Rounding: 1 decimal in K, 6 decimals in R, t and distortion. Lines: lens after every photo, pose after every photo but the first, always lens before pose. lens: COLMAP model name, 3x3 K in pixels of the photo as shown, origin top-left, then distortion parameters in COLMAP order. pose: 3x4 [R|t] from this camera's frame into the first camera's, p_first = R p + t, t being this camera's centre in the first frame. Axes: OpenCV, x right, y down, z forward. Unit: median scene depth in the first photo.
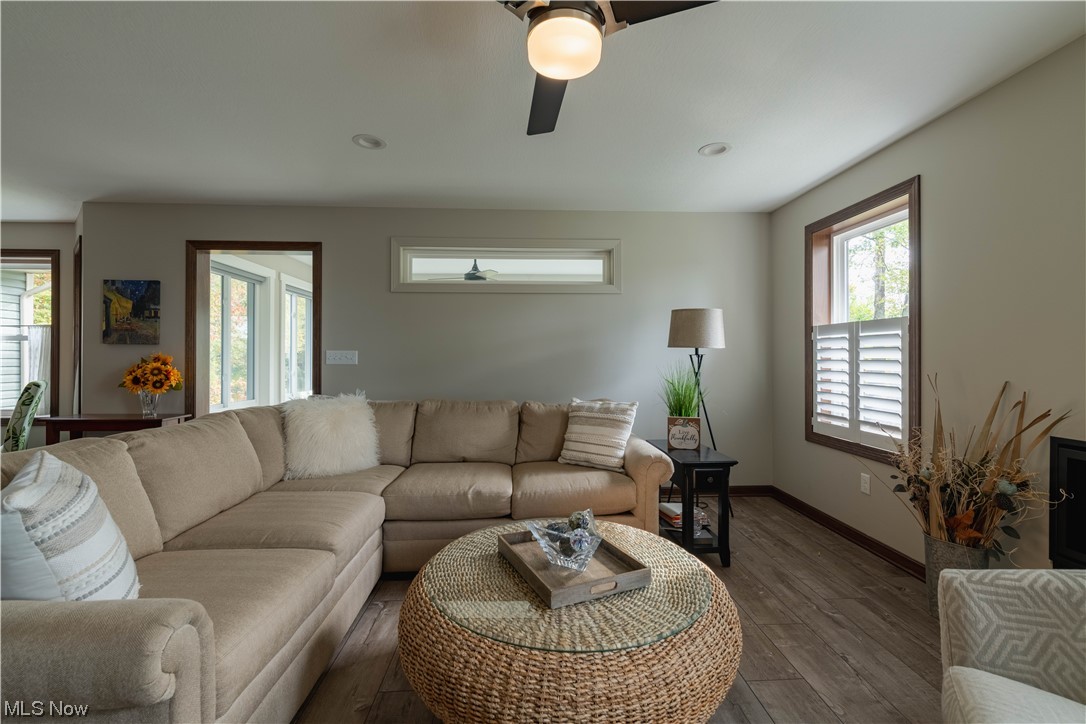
lens RADIAL K [[470.1, 0, 546.8], [0, 470.1, 356.6], [0, 0, 1]] dist [0.003076, -0.000145]
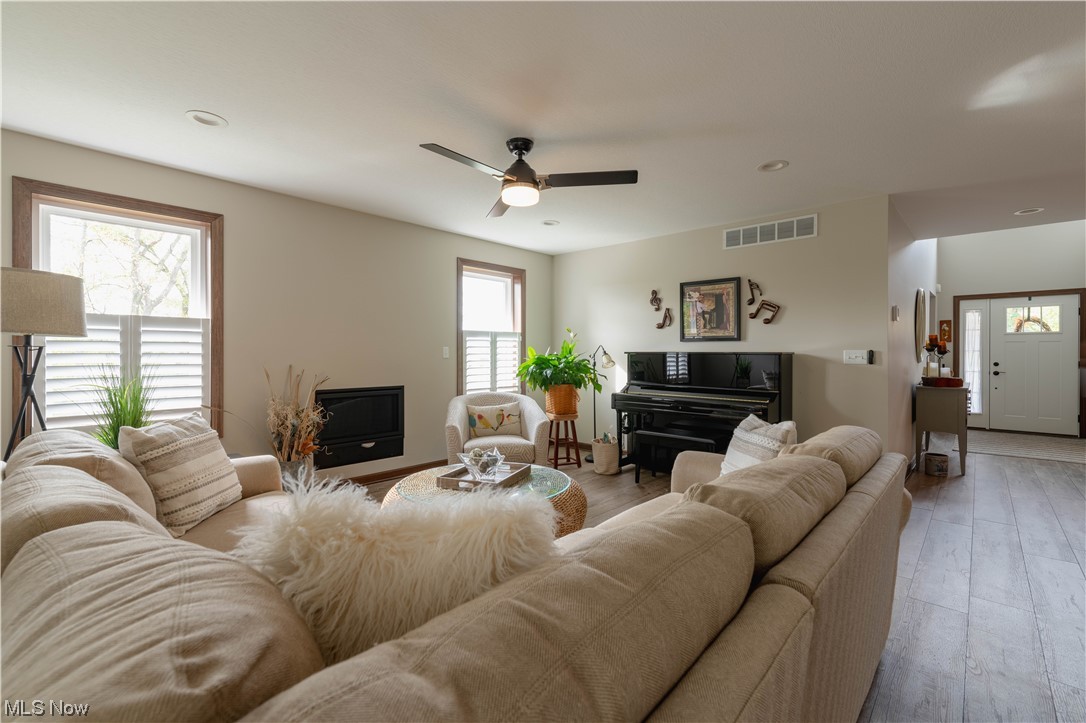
lens RADIAL K [[470.1, 0, 545.8], [0, 470.1, 355.9], [0, 0, 1]] dist [0.003076, -0.000145]
pose [[-0.694226, -0.008591, 0.719706, -0.678685], [-0.003804, 0.999959, 0.008266, 0.000935], [-0.719747, 0.003001, -0.694230, 1.058191]]
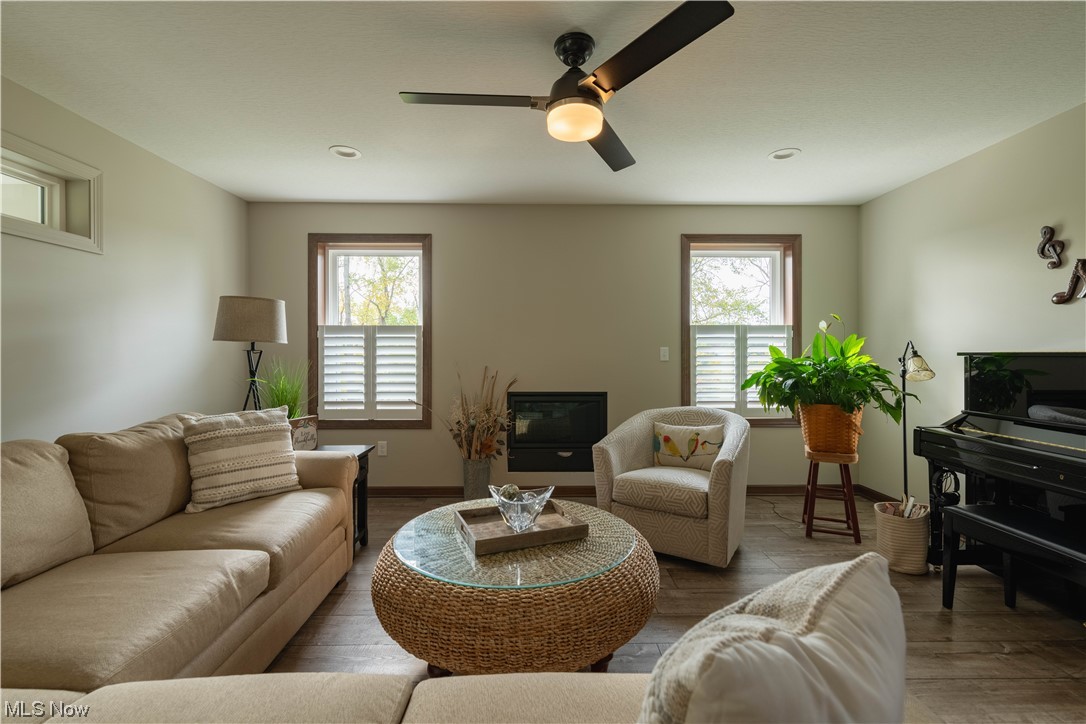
lens RADIAL K [[470.1, 0, 546.4], [0, 470.1, 356.1], [0, 0, 1]] dist [0.003076, -0.000145]
pose [[0.041052, -0.006422, 0.999136, -0.604024], [-0.000070, 0.999979, 0.006430, 0.001123], [-0.999157, -0.000334, 0.041051, 0.468932]]
